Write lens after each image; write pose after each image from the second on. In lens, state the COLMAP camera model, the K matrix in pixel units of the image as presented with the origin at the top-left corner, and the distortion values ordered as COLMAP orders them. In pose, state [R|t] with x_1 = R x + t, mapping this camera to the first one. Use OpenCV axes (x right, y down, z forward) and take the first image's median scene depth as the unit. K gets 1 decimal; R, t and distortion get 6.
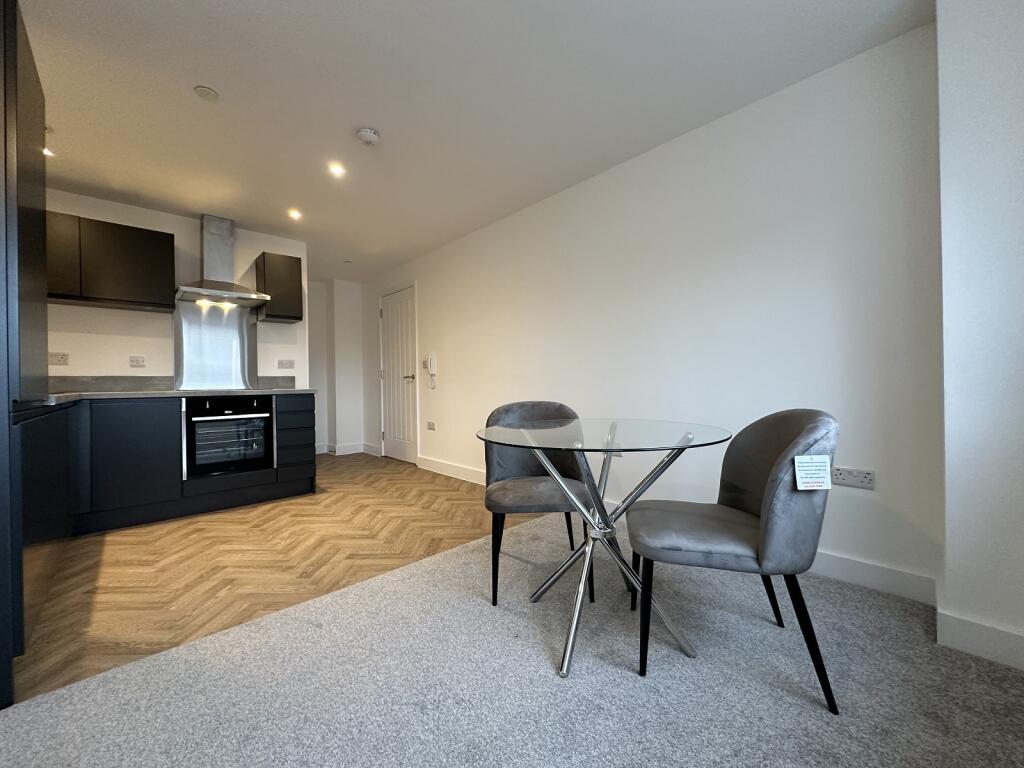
lens RADIAL K [[411.7, 0, 512.0], [0, 411.7, 384.0], [0, 0, 1]] dist [-0.000223, -0.000075]
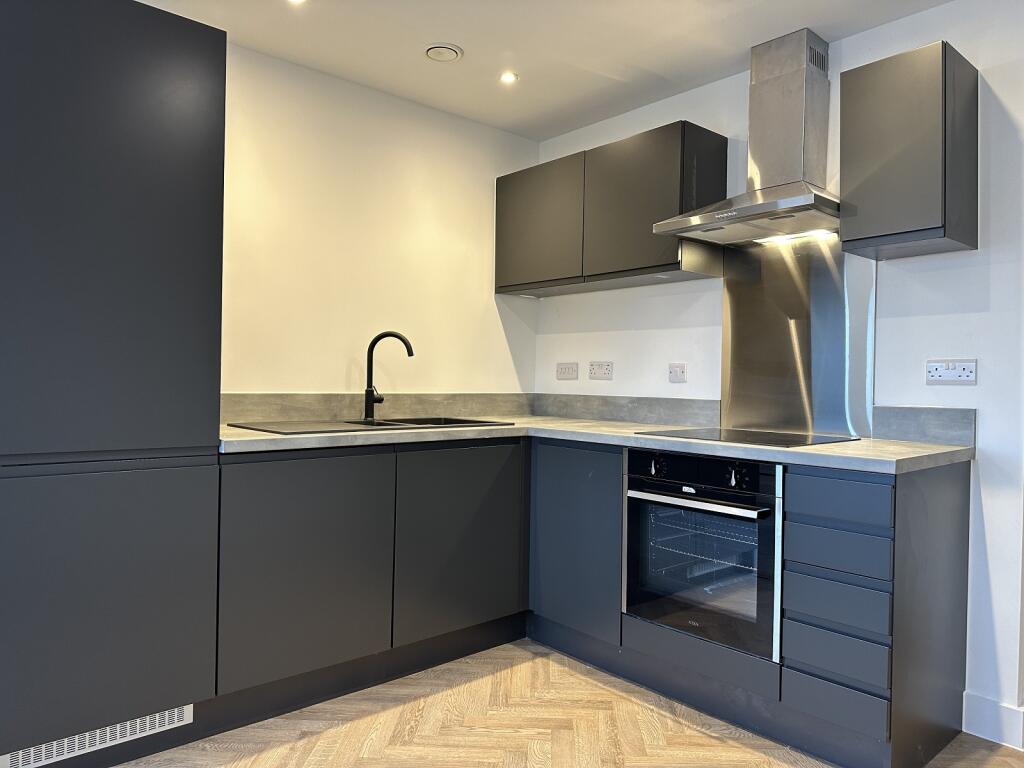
lens RADIAL K [[727.2, 0, 510.6], [0, 727.2, 377.2], [0, 0, 1]] dist [0.107248, -0.121716]
pose [[-0.034973, 0.014140, -0.999288, 0.106120], [-0.014978, 0.999780, 0.014671, -0.065673], [0.999276, 0.015480, -0.034754, 0.892660]]
